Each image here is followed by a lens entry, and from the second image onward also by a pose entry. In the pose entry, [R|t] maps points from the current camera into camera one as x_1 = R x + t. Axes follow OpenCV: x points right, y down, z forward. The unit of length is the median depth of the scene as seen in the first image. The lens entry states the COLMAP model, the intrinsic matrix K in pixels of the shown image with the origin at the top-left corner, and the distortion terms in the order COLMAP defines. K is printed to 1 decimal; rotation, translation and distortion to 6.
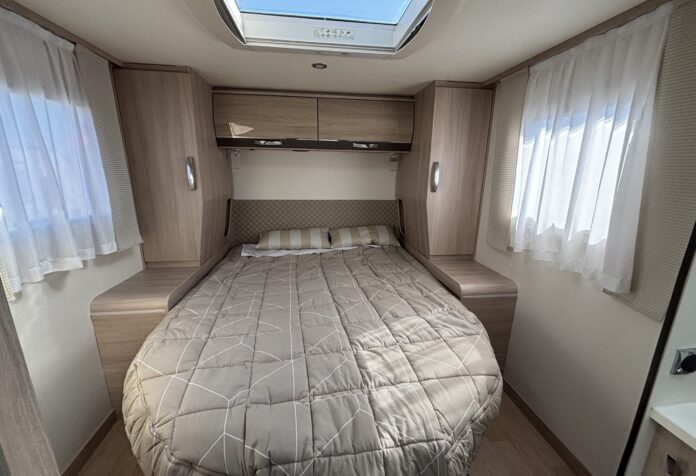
lens RADIAL K [[278.9, 0, 348.0], [0, 278.9, 238.0], [0, 0, 1]] dist [-0.000963, 0.000102]
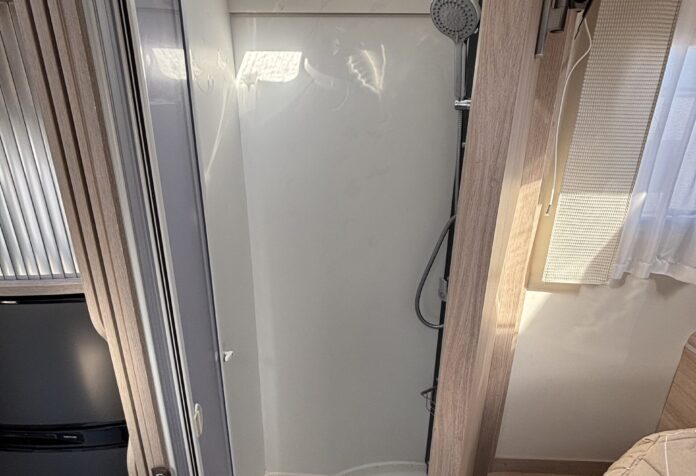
lens RADIAL K [[377.0, 0, 348.0], [0, 377.0, 238.0], [0, 0, 1]] dist [-0.006468, 0.002146]
pose [[-0.164546, 0.301643, -0.939114, 0.062158], [-0.255023, 0.906709, 0.335918, -0.070309], [0.952831, 0.294770, -0.072270, 0.103670]]
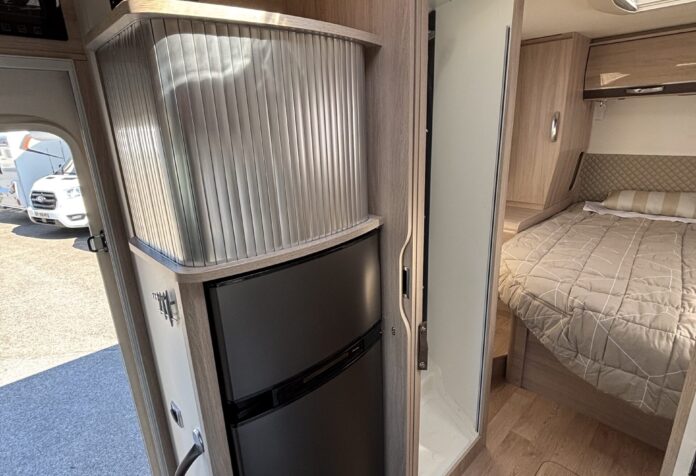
lens RADIAL K [[377.0, 0, 348.0], [0, 377.0, 238.0], [0, 0, 1]] dist [-0.006468, 0.002146]
pose [[0.603927, 0.200124, -0.771507, 0.212327], [-0.150883, 0.979168, 0.135881, 0.134101], [0.782628, 0.034345, 0.621542, -0.616788]]
